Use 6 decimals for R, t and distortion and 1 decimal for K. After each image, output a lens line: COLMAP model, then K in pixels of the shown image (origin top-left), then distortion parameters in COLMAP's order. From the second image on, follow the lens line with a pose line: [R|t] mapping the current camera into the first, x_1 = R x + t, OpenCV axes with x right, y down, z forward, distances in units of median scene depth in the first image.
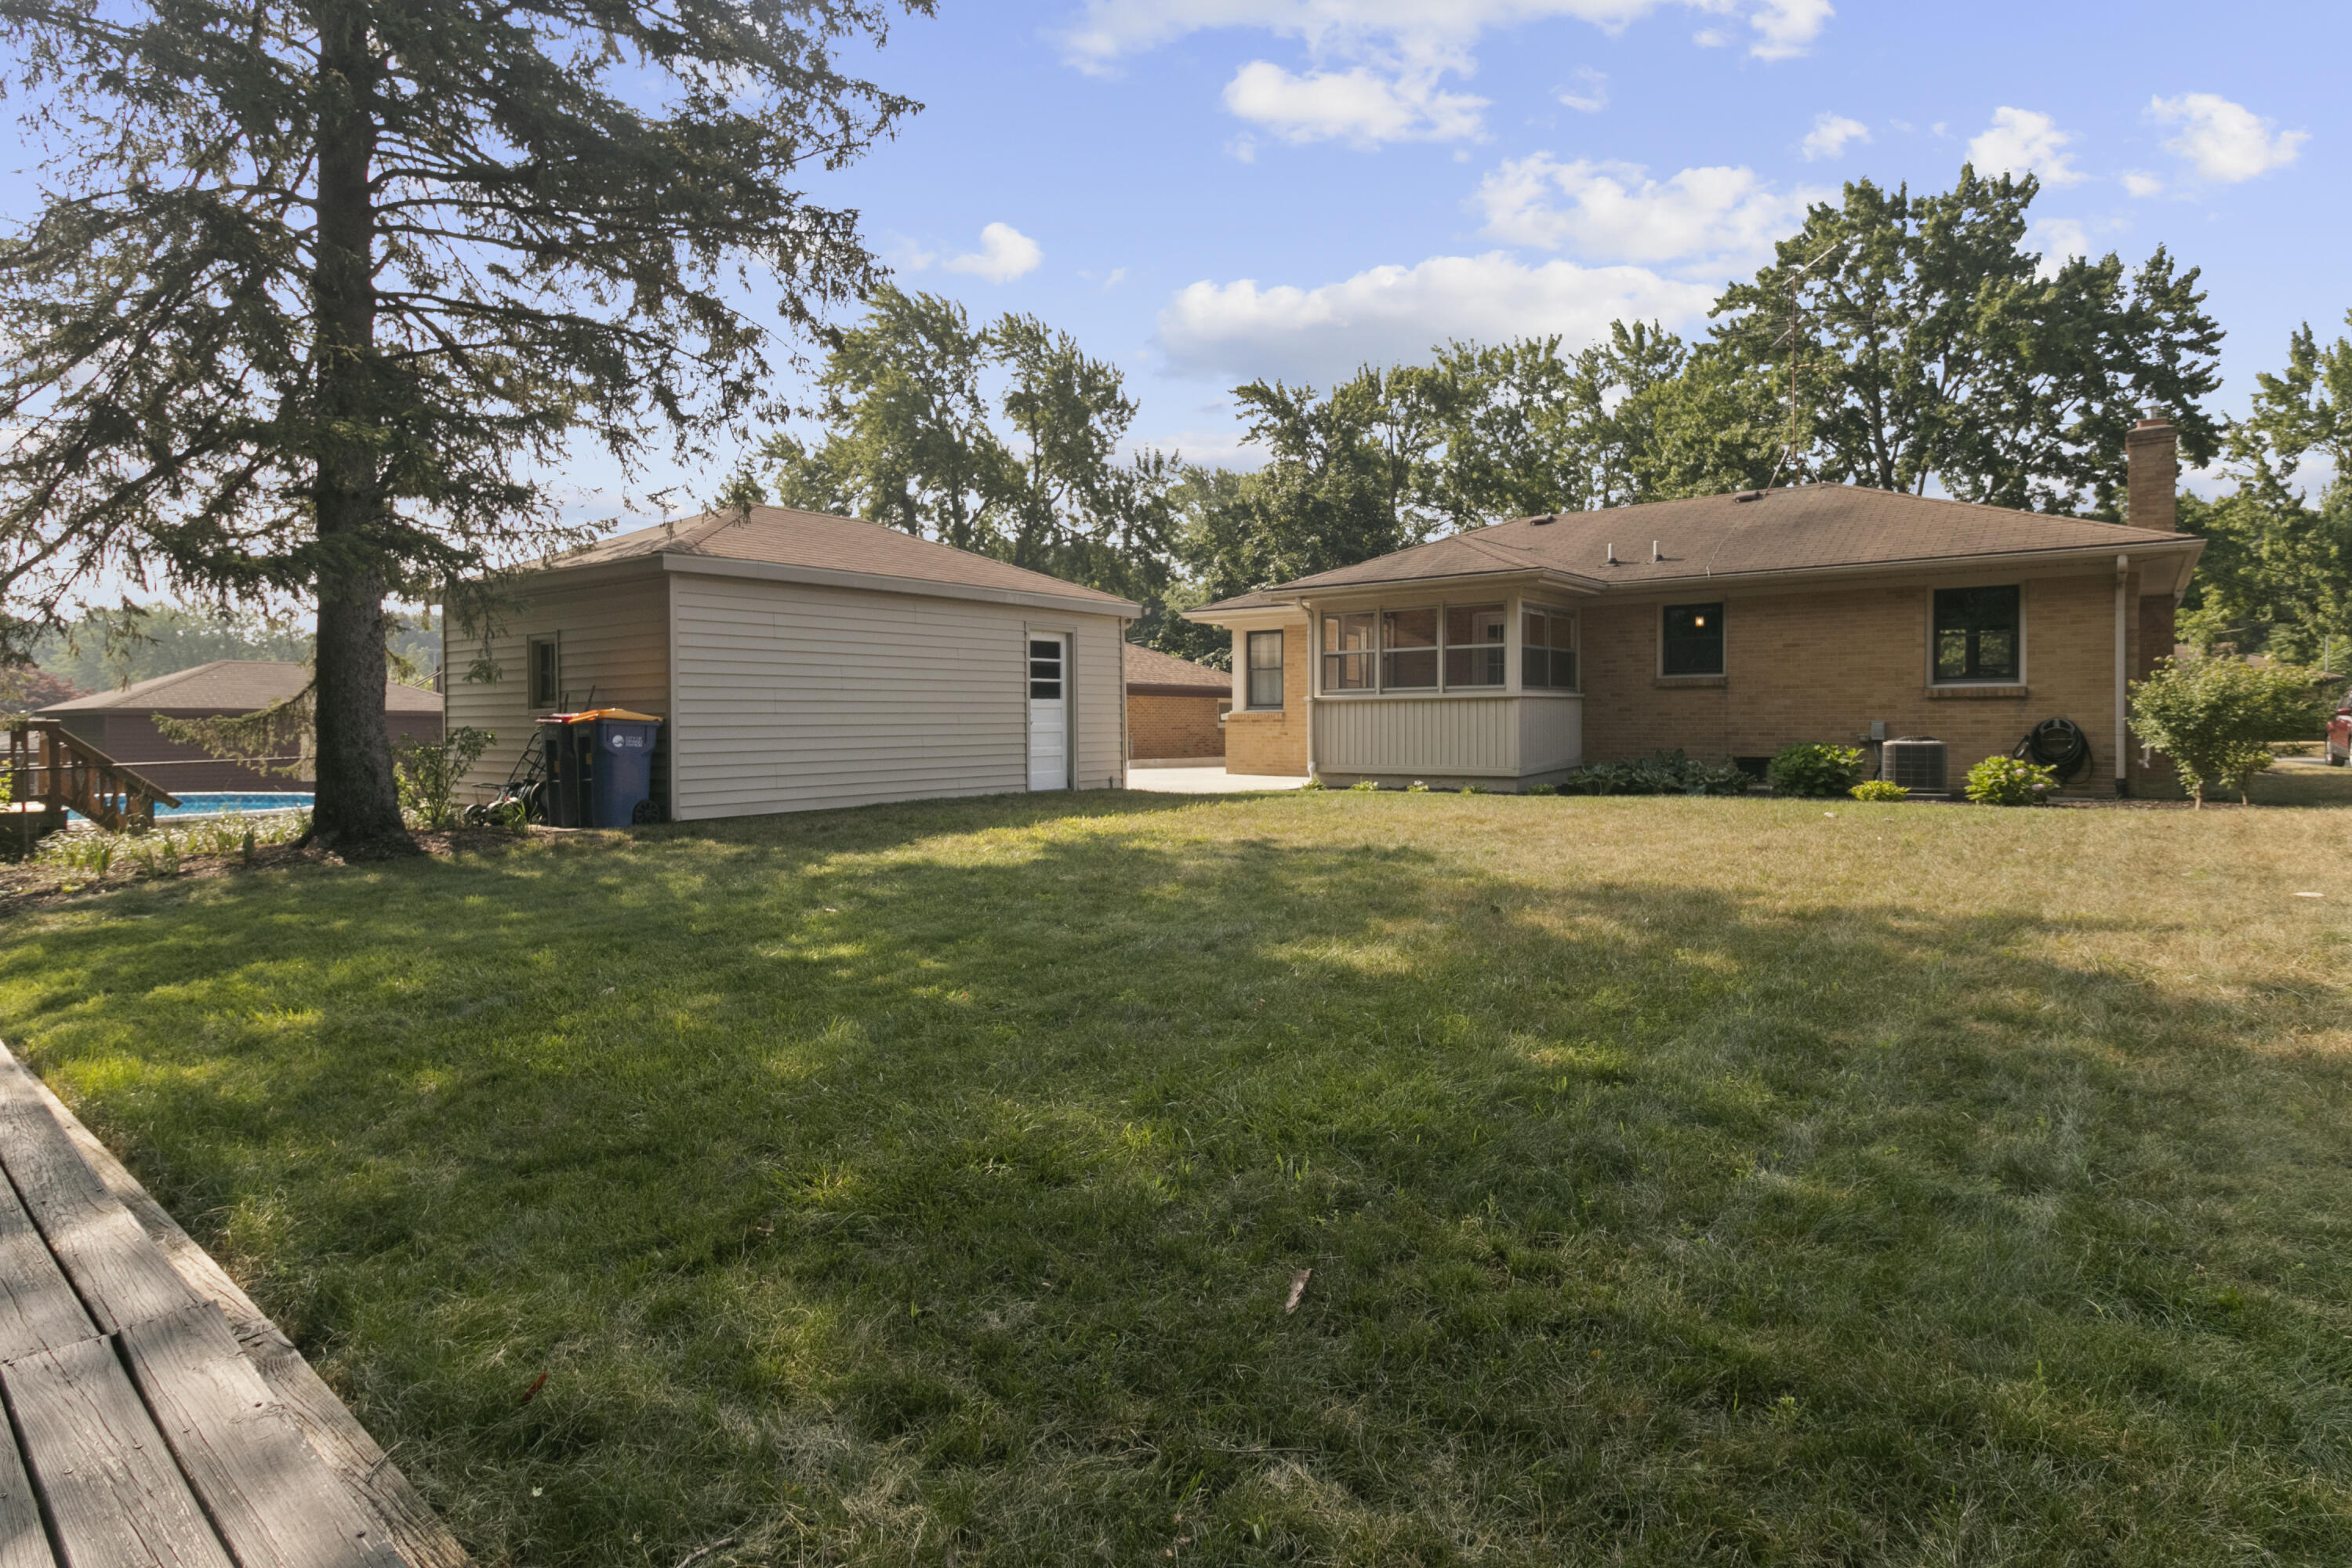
lens RADIAL K [[1253.7, 0, 1172.3], [0, 1253.7, 736.6], [0, 0, 1]] dist [0.002866, -0.021849]
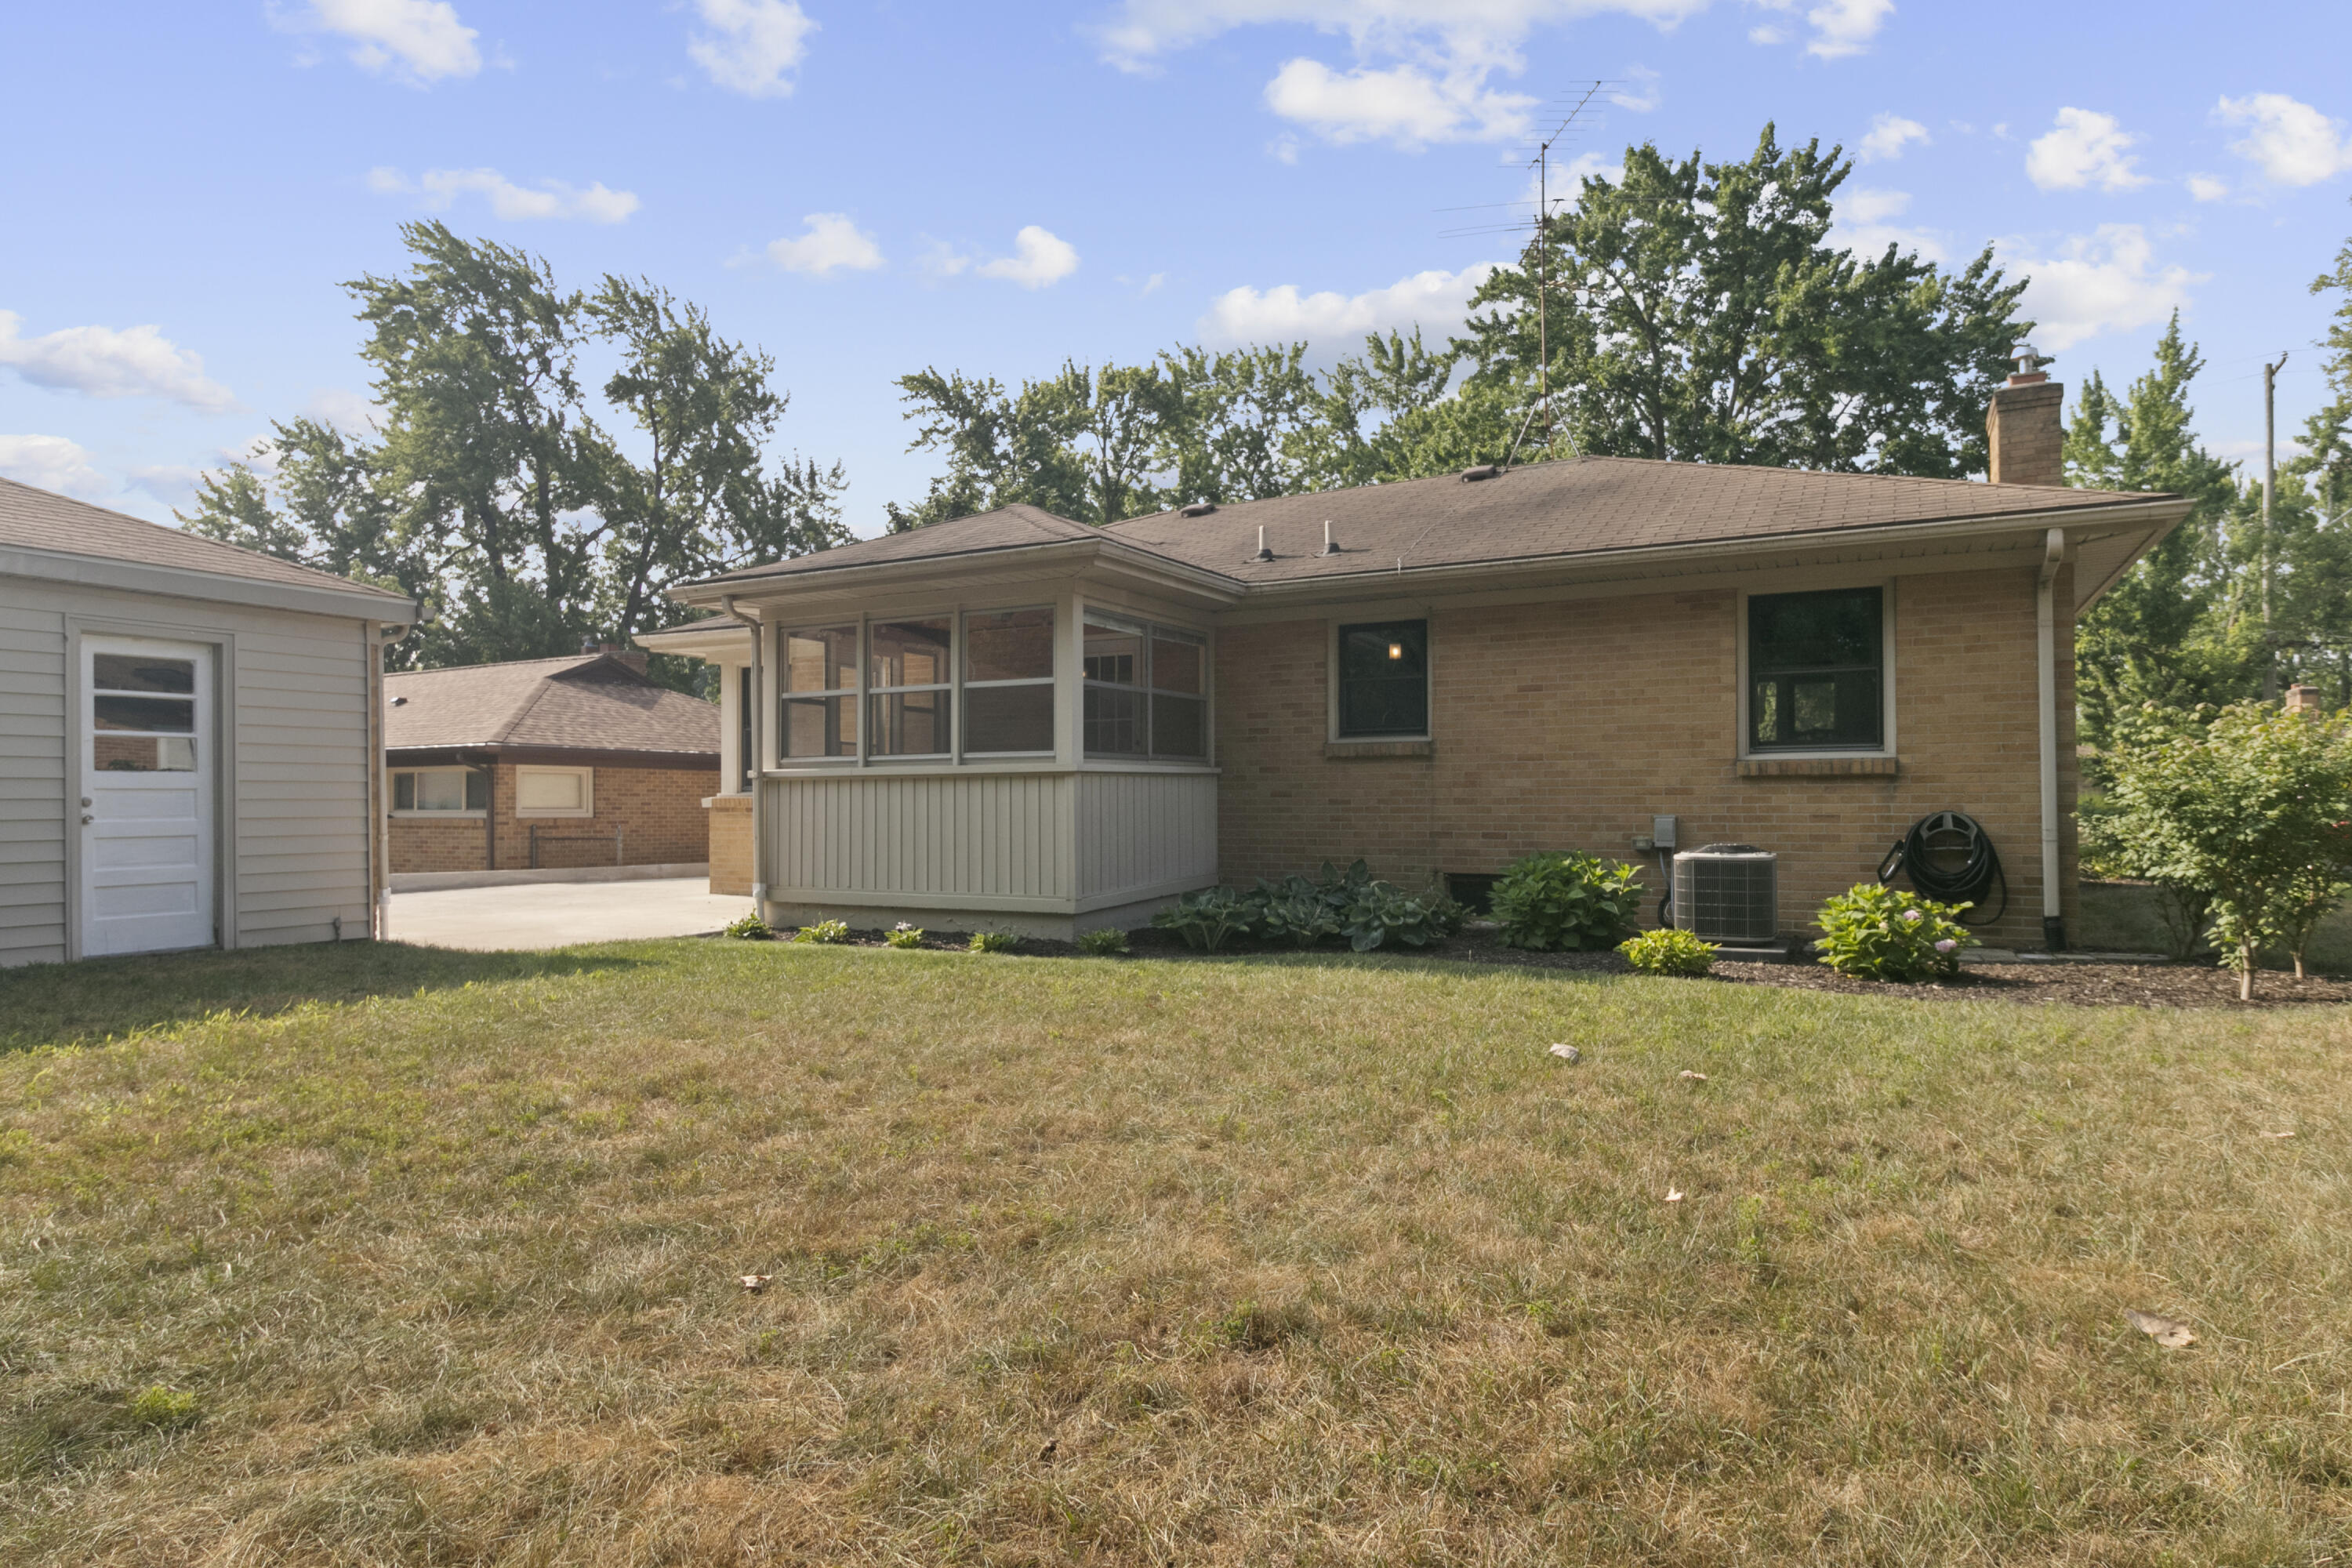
lens RADIAL K [[1364.7, 0, 1173.9], [0, 1364.7, 817.7], [0, 0, 1]] dist [-0.021061, 0.000102]
pose [[0.985530, -0.000907, 0.169499, 0.091488], [0.000741, 0.999999, 0.001042, -0.004993], [-0.169500, -0.000902, 0.985530, 0.164288]]
